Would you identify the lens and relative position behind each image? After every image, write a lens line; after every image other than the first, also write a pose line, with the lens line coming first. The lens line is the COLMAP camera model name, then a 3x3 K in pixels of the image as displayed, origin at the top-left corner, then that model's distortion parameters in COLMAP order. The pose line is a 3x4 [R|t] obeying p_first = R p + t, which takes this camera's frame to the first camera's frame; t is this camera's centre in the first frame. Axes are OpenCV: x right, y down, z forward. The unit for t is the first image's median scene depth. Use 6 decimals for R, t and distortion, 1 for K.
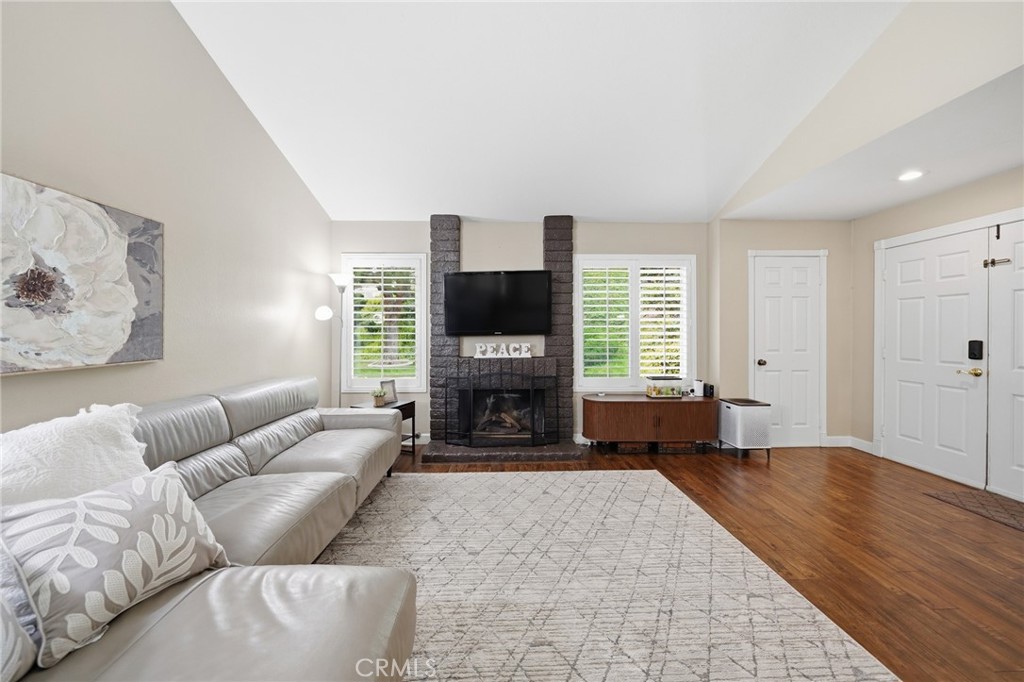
lens RADIAL K [[363.9, 0, 518.1], [0, 363.9, 331.9], [0, 0, 1]] dist [-0.004105, 0.000028]
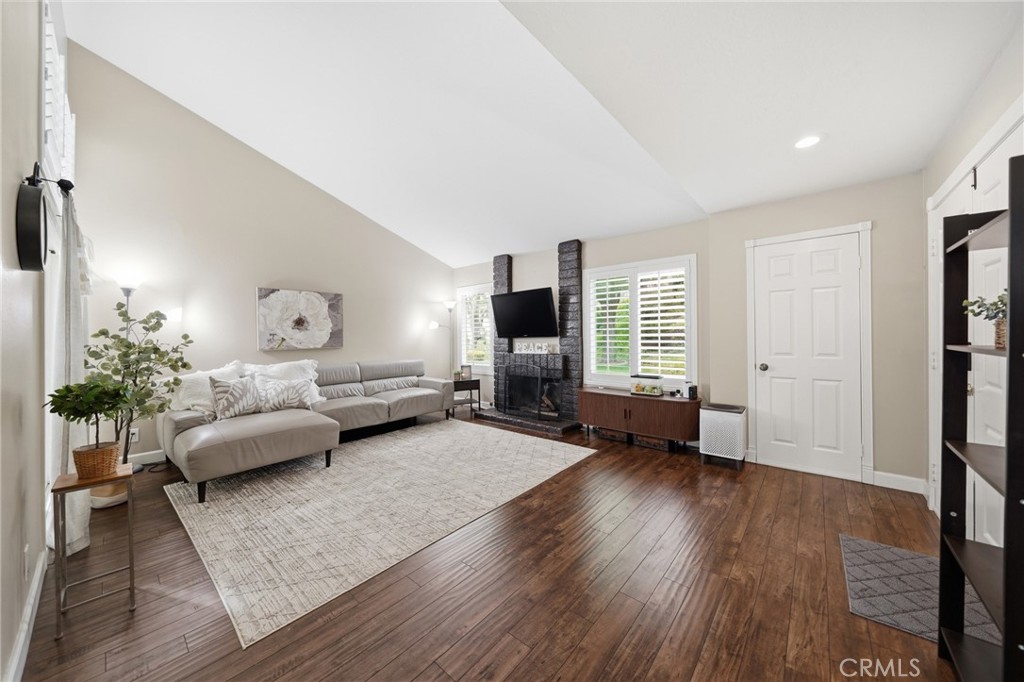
lens RADIAL K [[363.9, 0, 520.9], [0, 363.9, 336.3], [0, 0, 1]] dist [-0.004105, 0.000028]
pose [[0.744734, -0.004623, -0.667346, 0.944246], [0.008991, 0.999955, 0.003106, 0.001992], [0.667301, -0.008313, 0.744742, -0.043765]]
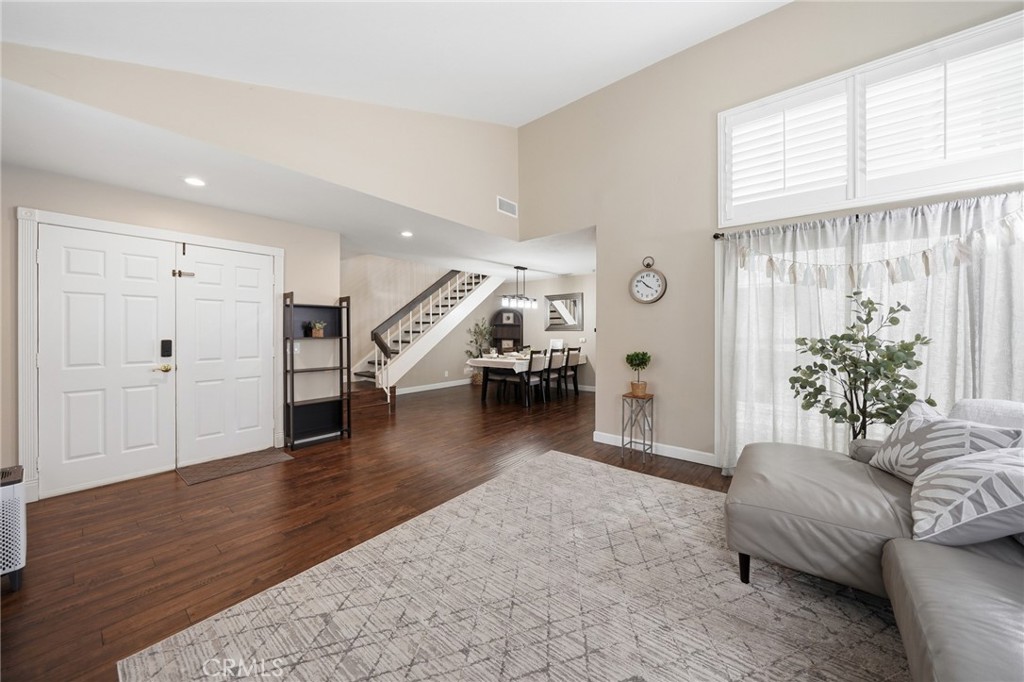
lens RADIAL K [[363.9, 0, 502.3], [0, 363.9, 333.2], [0, 0, 1]] dist [-0.004105, 0.000028]
pose [[-0.734074, -0.003472, 0.679061, -0.219787], [0.003300, 0.999957, 0.008681, -0.003076], [-0.679062, 0.008614, -0.734030, 0.961581]]
